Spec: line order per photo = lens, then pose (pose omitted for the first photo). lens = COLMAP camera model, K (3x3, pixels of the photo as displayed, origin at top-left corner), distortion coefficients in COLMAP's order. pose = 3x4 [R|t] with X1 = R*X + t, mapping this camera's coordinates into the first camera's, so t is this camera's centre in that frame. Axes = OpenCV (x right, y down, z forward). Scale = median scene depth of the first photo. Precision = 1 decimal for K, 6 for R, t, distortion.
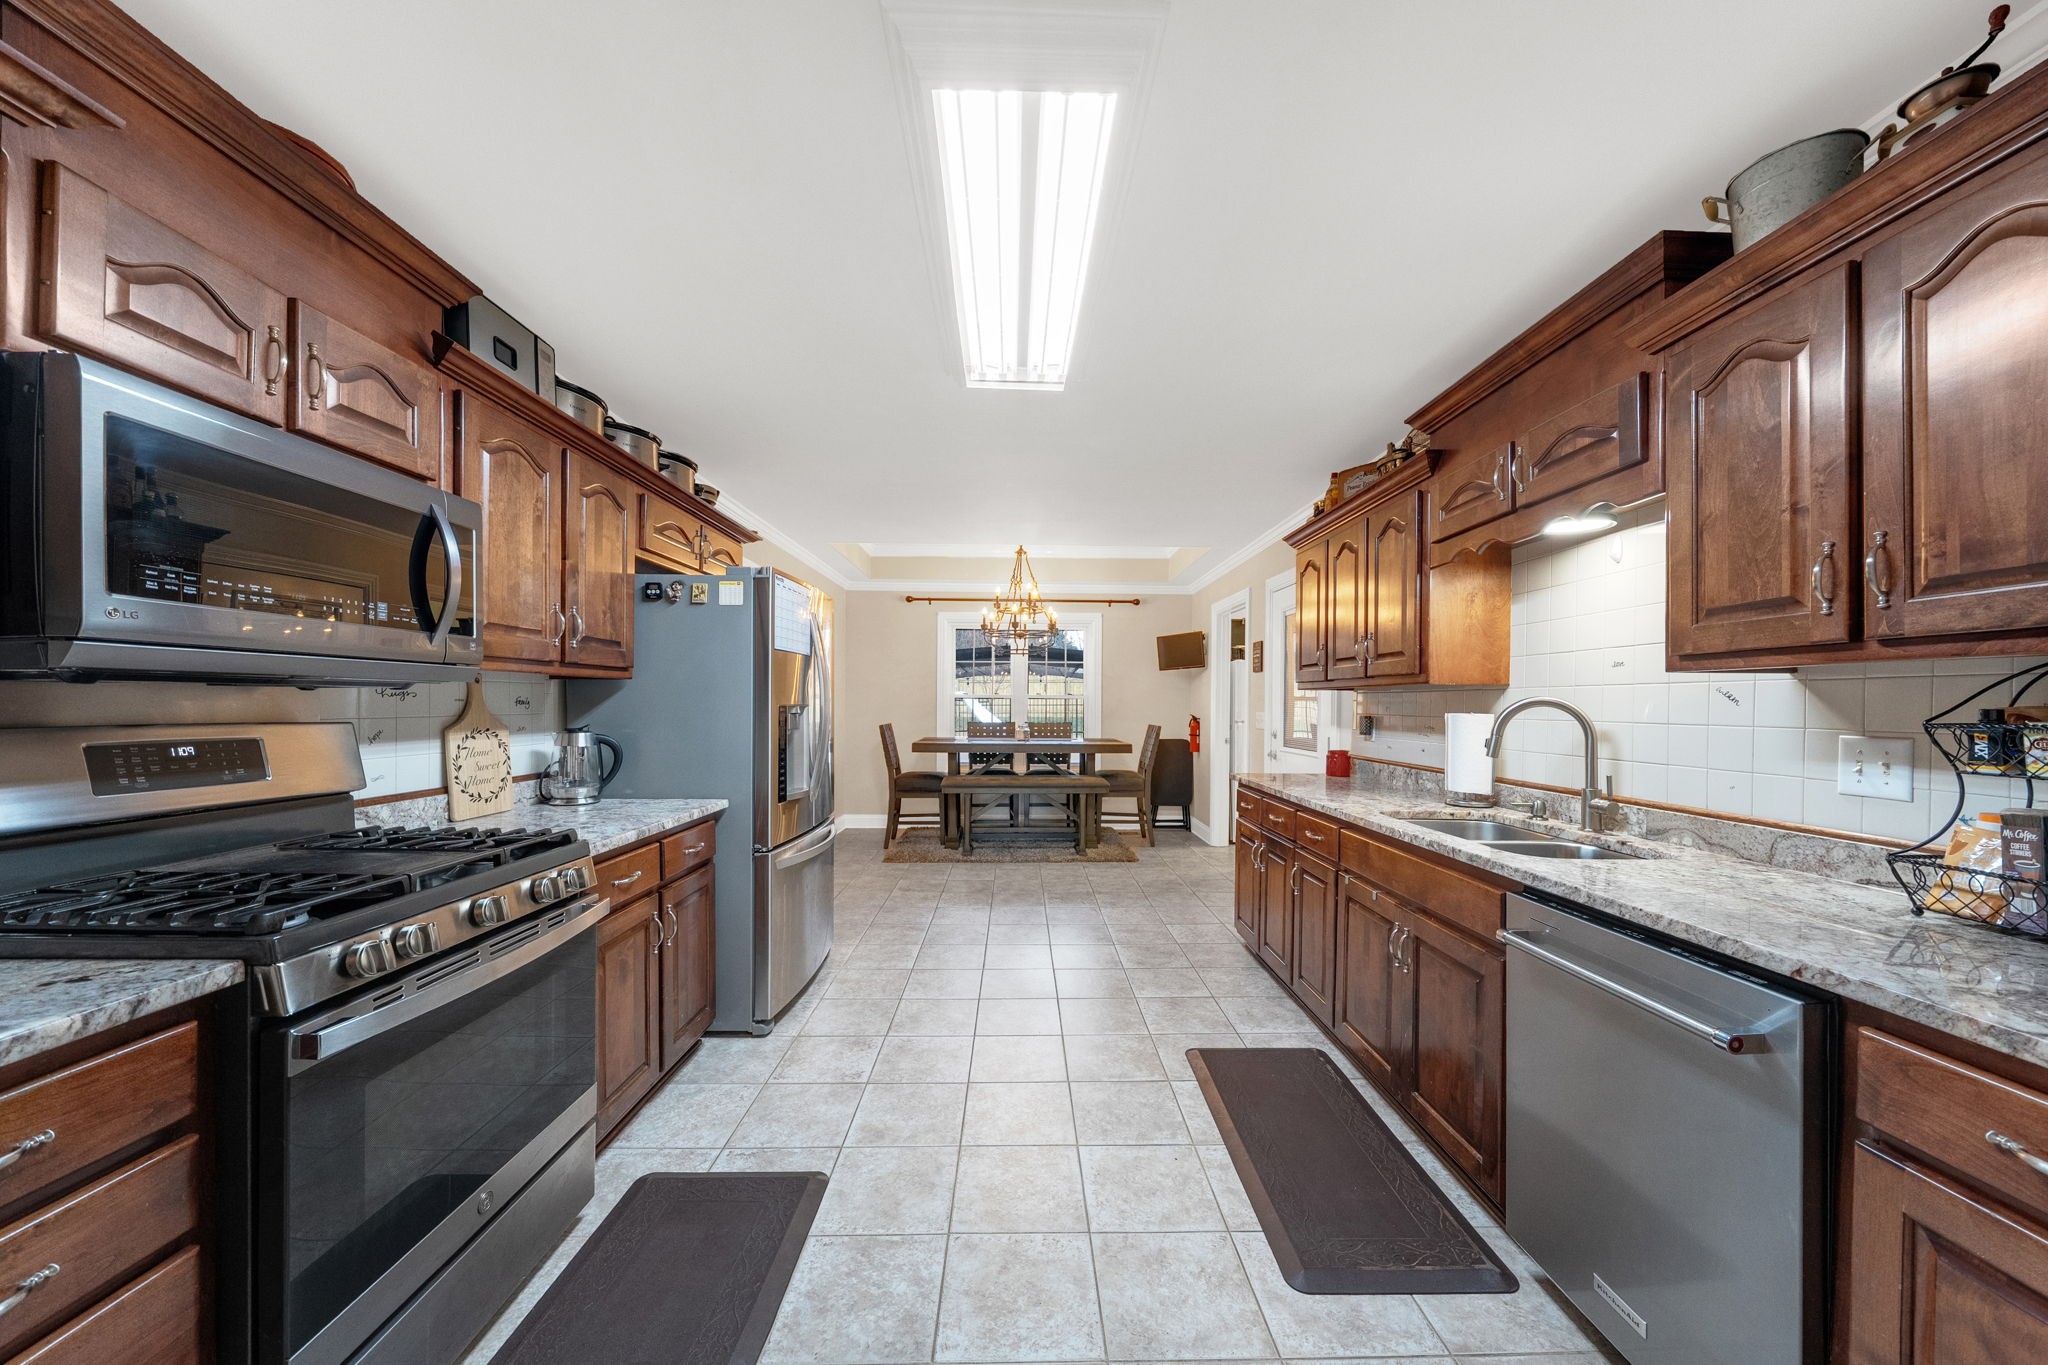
lens RADIAL K [[757.9, 0, 1025.6], [0, 757.9, 686.5], [0, 0, 1]] dist [-0.001034, 0.000099]
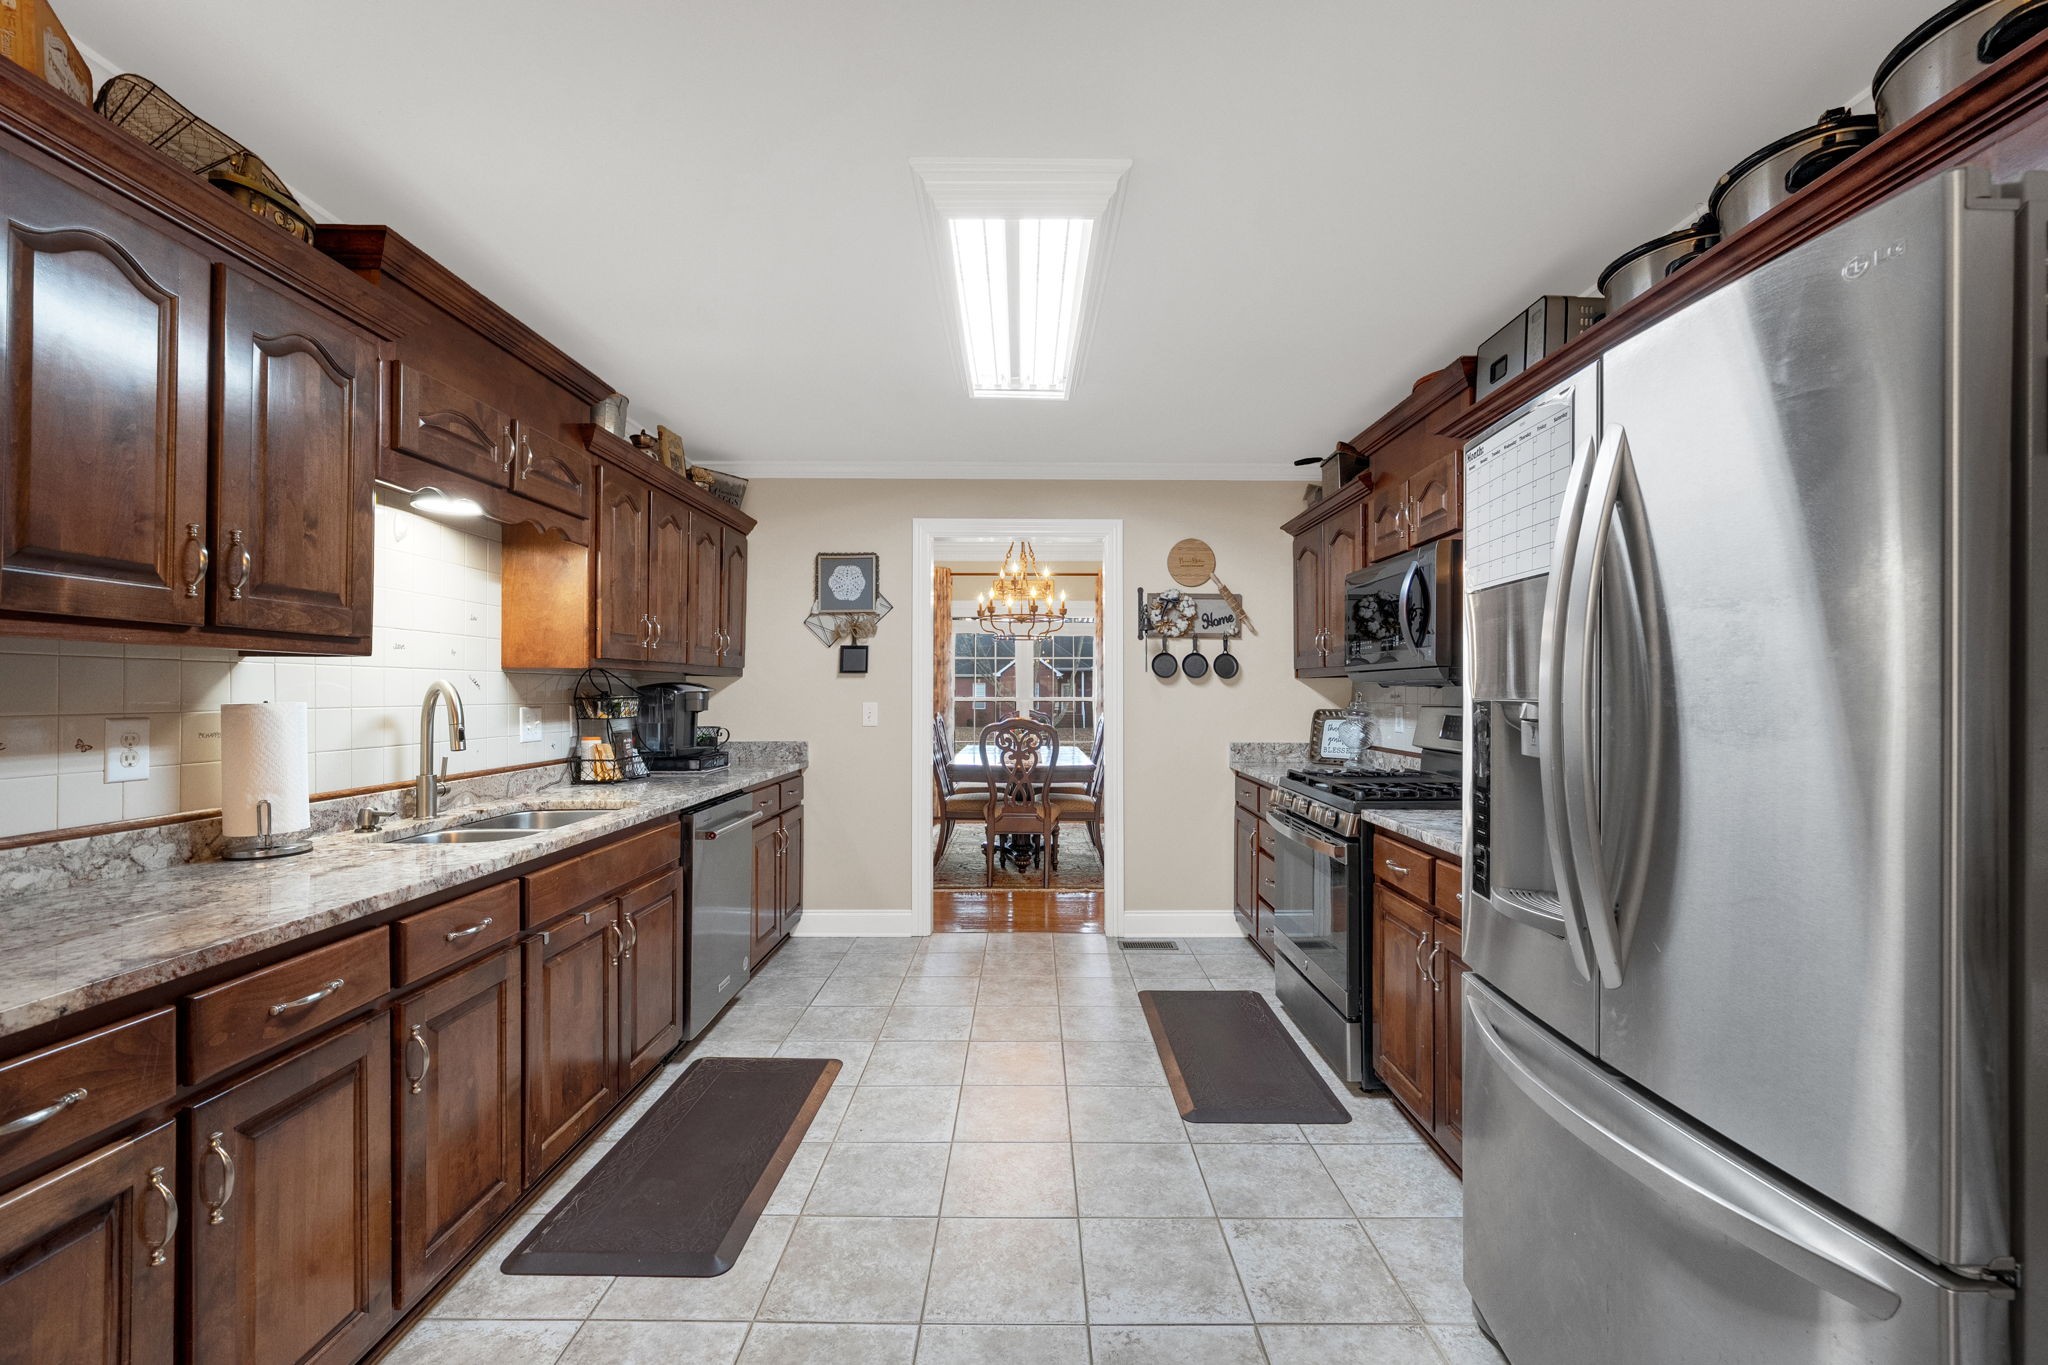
lens RADIAL K [[757.9, 0, 1025.6], [0, 757.9, 686.5], [0, 0, 1]] dist [-0.001034, 0.000099]
pose [[-0.999836, -0.008181, 0.016181, -0.036233], [-0.008657, 0.999524, -0.029620, 0.042404], [-0.015931, -0.029755, -0.999430, 1.919710]]
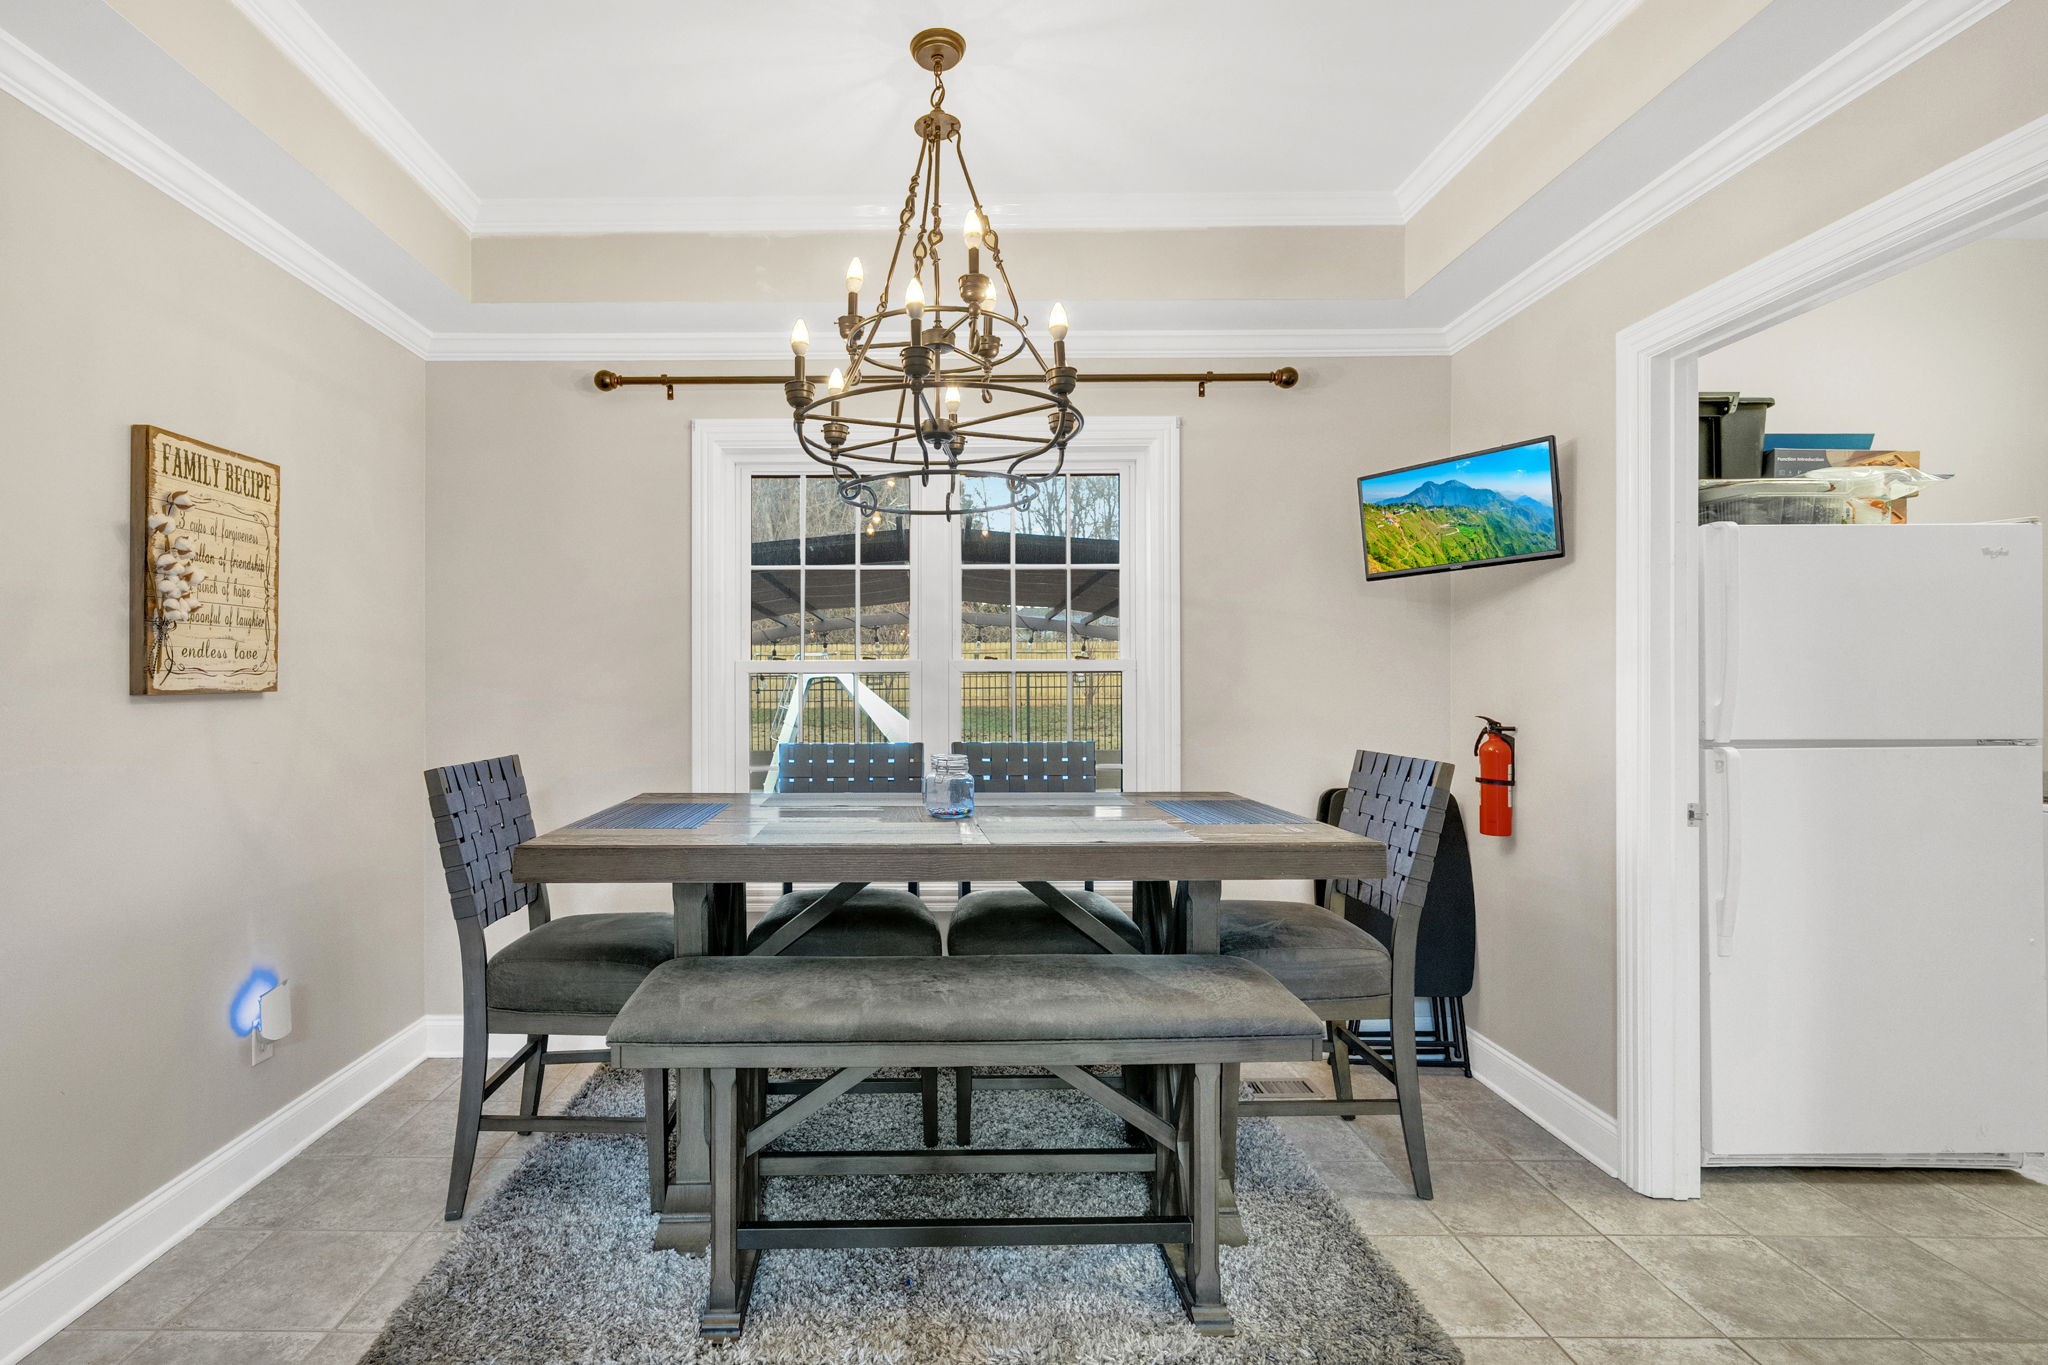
lens RADIAL K [[757.9, 0, 1025.6], [0, 757.9, 686.5], [0, 0, 1]] dist [-0.001034, 0.000099]
pose [[0.994237, -0.010424, 0.106693, -0.005085], [0.007446, 0.999573, 0.028272, 0.014695], [-0.106942, -0.027314, 0.993890, 0.730792]]
